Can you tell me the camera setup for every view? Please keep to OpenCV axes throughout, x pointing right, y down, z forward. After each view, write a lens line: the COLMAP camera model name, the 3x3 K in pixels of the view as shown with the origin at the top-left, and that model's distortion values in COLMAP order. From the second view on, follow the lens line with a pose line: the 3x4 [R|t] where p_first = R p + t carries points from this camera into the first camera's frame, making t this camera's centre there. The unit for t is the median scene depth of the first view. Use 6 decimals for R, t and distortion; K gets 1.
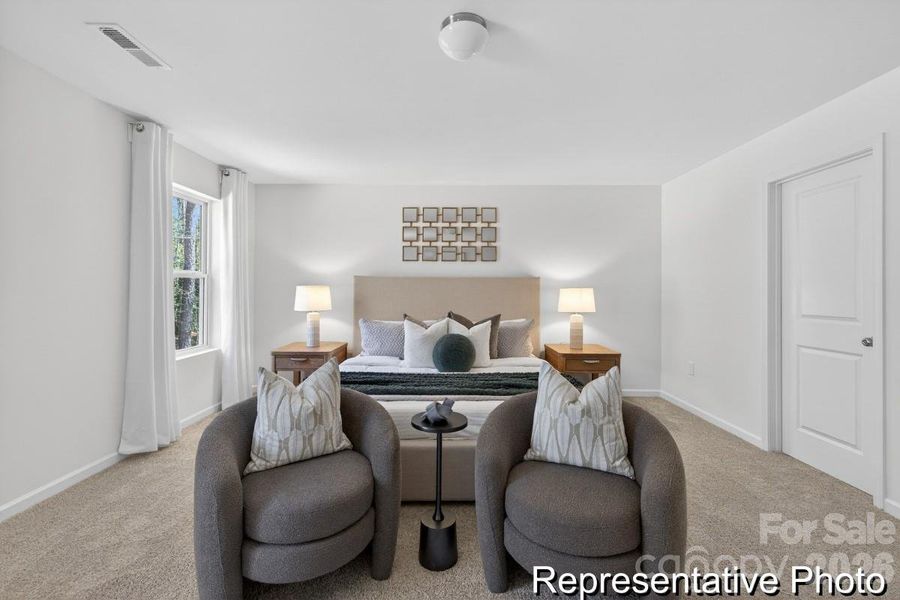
lens RADIAL K [[374.3, 0, 447.3], [0, 374.3, 293.3], [0, 0, 1]] dist [-0.000542, 0.000175]
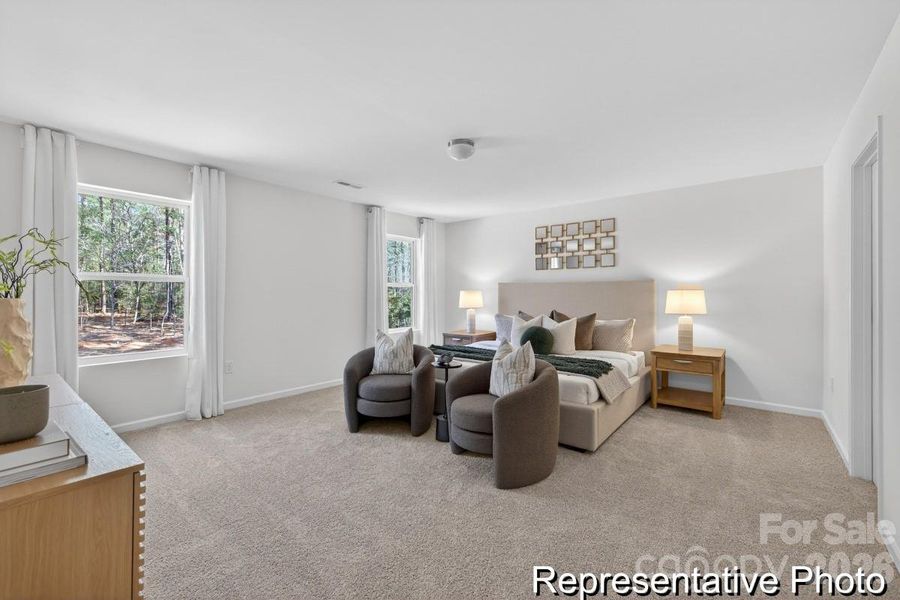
lens RADIAL K [[374.3, 0, 457.5], [0, 374.3, 300.4], [0, 0, 1]] dist [-0.000542, 0.000175]
pose [[0.791678, 0.004035, -0.610925, 0.487654], [0.000887, 0.999970, 0.007753, 0.005834], [0.610938, -0.006680, 0.791650, -0.177358]]
